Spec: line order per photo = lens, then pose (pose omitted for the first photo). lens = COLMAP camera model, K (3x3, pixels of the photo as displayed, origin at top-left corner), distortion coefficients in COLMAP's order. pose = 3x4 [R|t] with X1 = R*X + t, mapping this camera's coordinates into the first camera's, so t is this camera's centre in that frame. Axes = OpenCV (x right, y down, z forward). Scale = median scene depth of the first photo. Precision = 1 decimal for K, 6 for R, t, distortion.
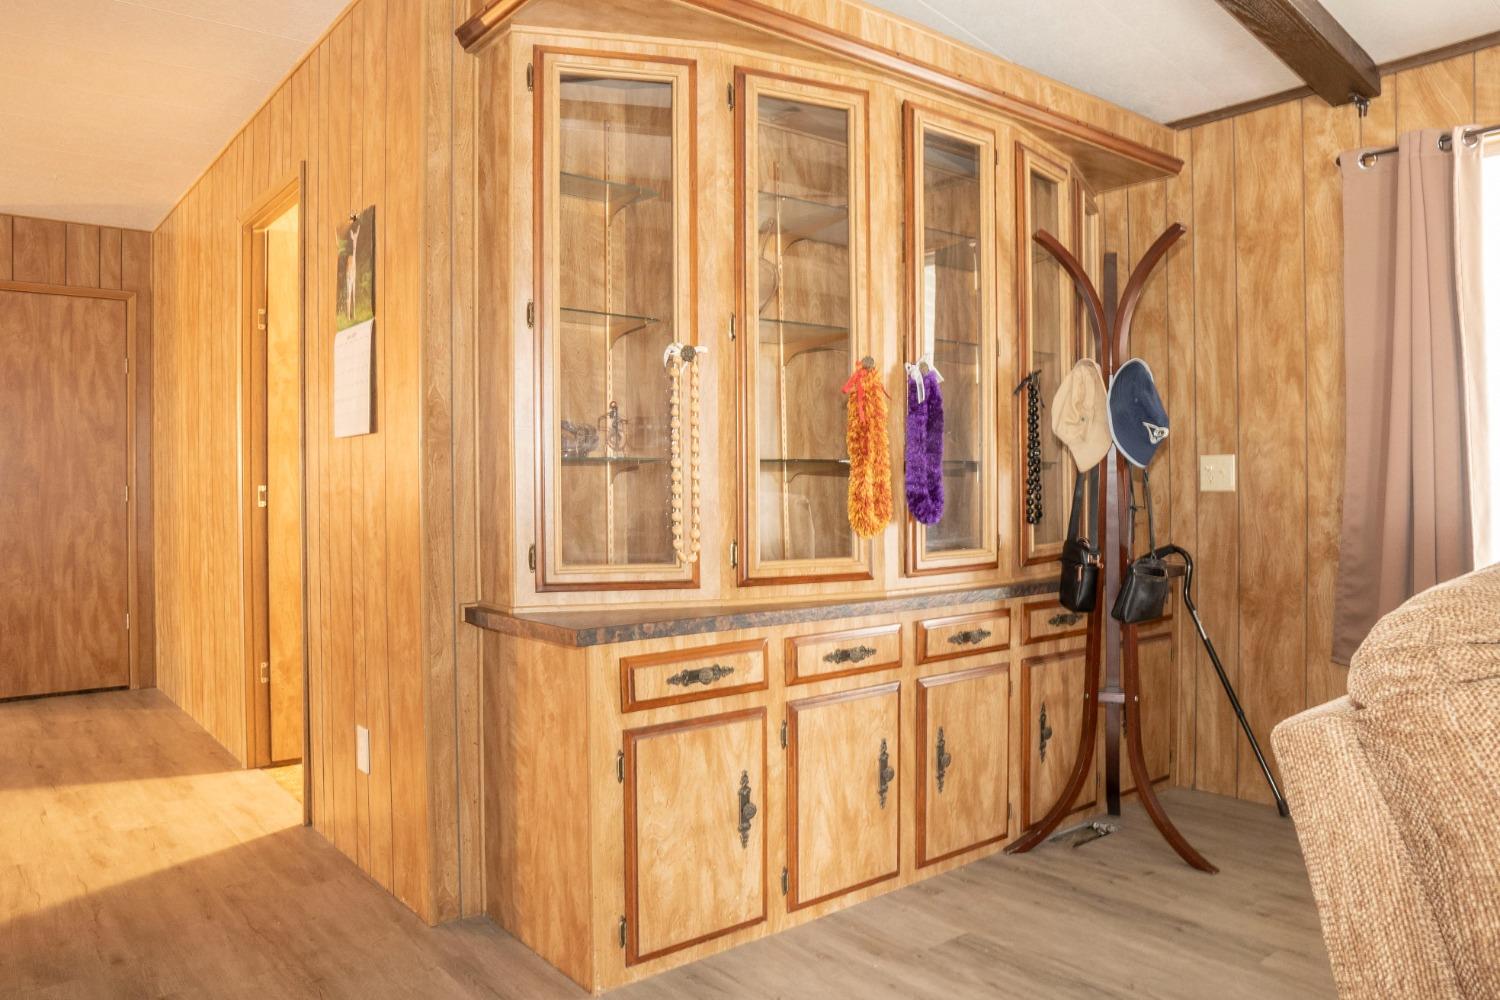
lens RADIAL K [[1055.4, 0, 741.4], [0, 1055.4, 494.2], [0, 0, 1]] dist [-0.093857, 0.034184]
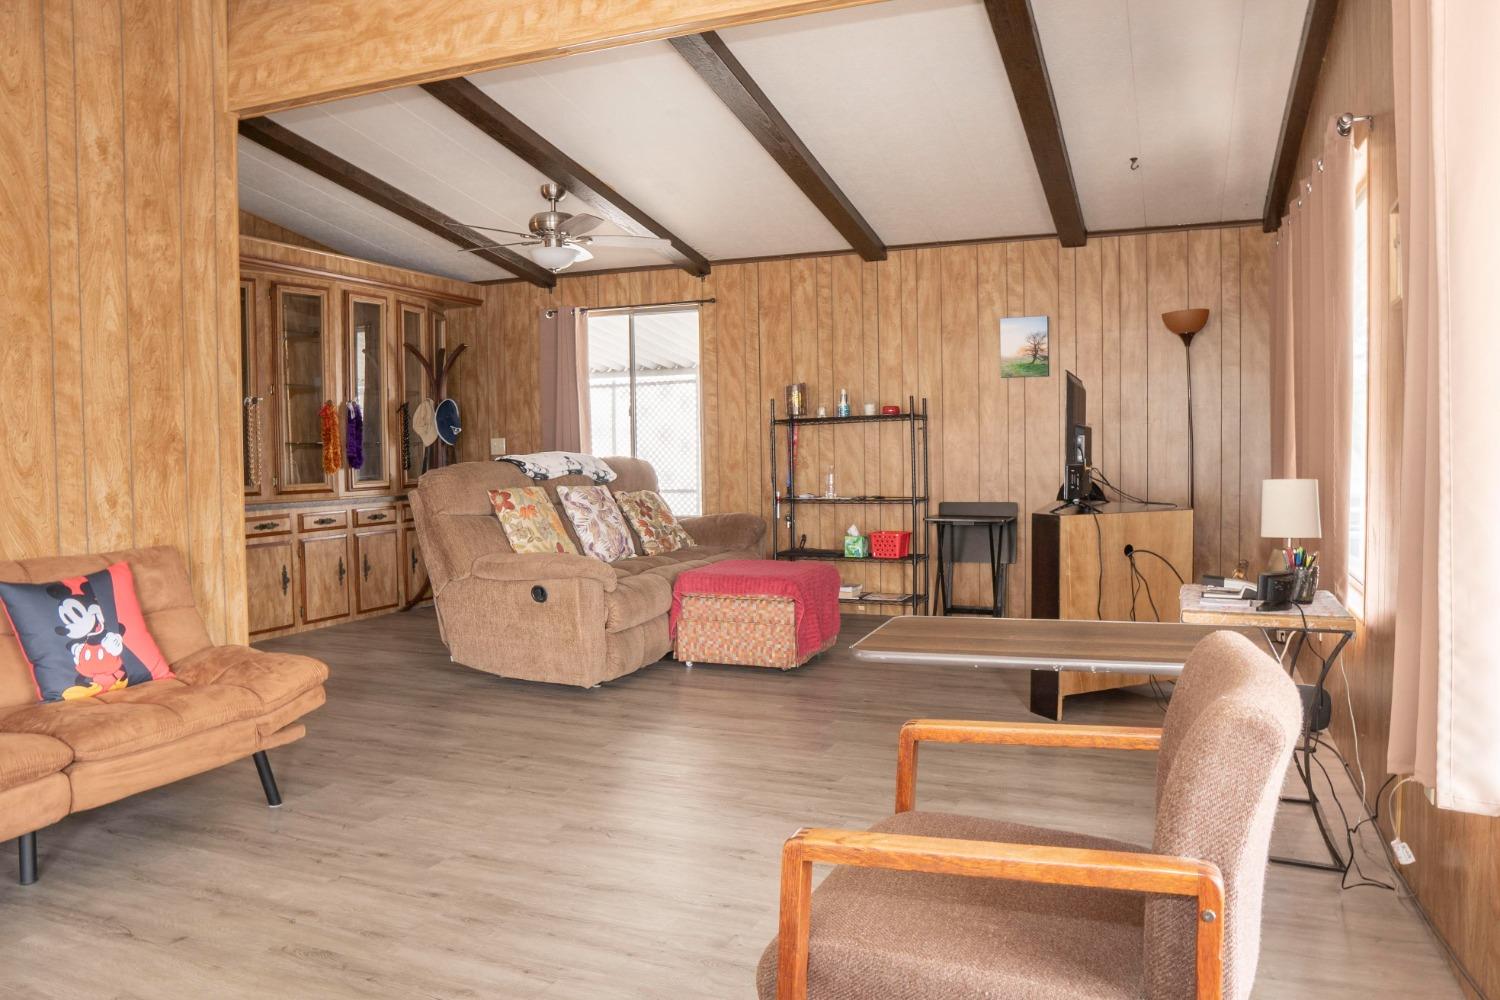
lens RADIAL K [[1055.4, 0, 748.0], [0, 1055.4, 494.4], [0, 0, 1]] dist [-0.093857, 0.034184]
pose [[0.874200, -0.026809, 0.484825, -0.196292], [0.013695, 0.999439, 0.030572, 0.025542], [-0.485372, -0.020087, 0.874077, -1.503765]]
